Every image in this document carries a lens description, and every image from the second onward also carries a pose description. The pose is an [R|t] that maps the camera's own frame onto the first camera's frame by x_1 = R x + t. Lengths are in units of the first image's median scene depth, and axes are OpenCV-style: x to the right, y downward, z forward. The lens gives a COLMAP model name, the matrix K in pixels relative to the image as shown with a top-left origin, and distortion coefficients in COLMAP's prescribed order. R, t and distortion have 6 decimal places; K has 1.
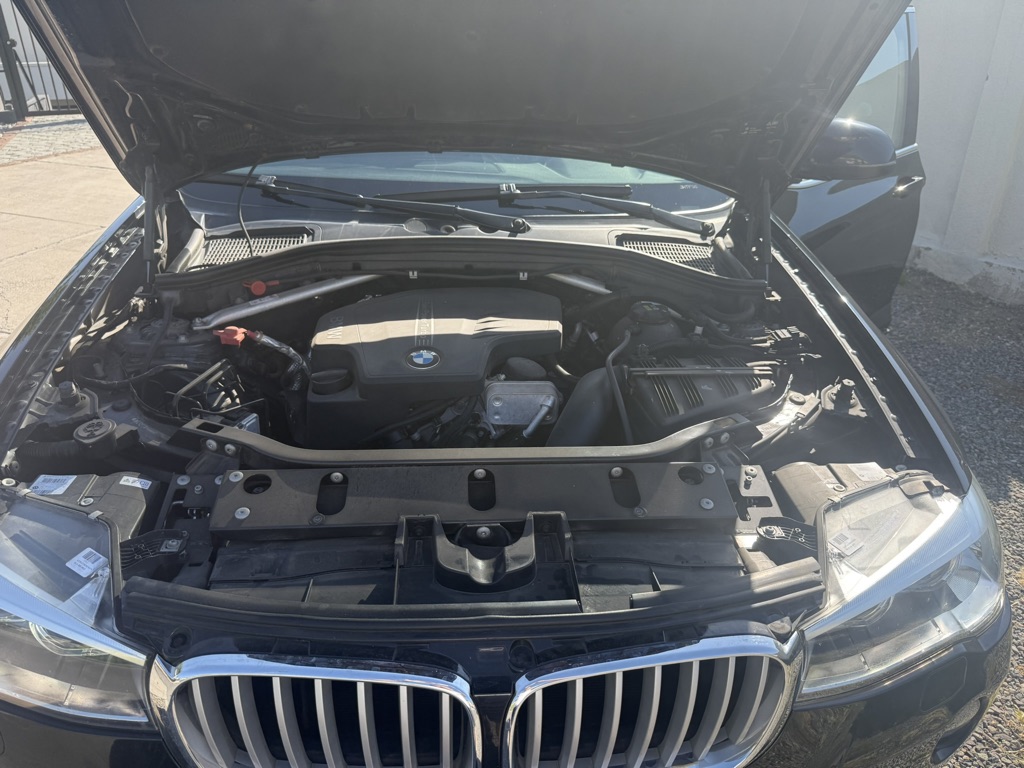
lens RADIAL K [[746.8, 0, 519.1], [0, 746.8, 385.7], [0, 0, 1]] dist [0.014620, -0.002085]
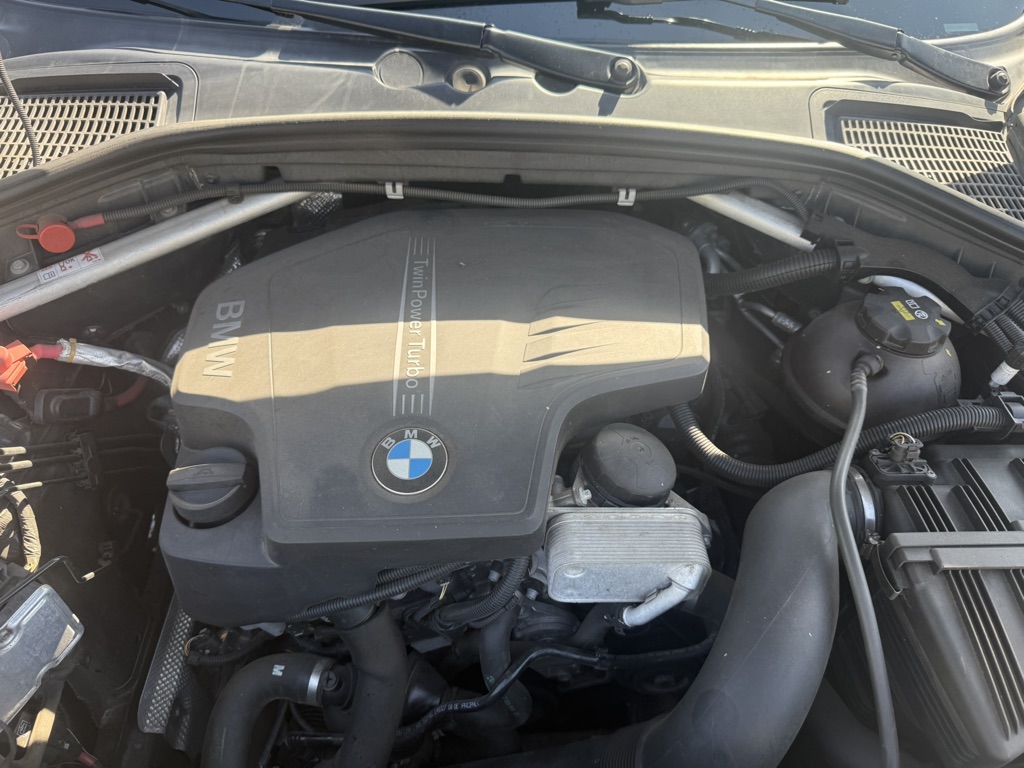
lens RADIAL K [[725.2, 0, 512.0], [0, 725.2, 384.0], [0, 0, 1]] dist [-0.011258, -0.003887]
pose [[0.998780, 0.043061, -0.024177, -0.054558], [-0.031646, 0.933928, 0.356057, -0.212885], [0.037912, -0.354857, 0.934151, 0.565197]]
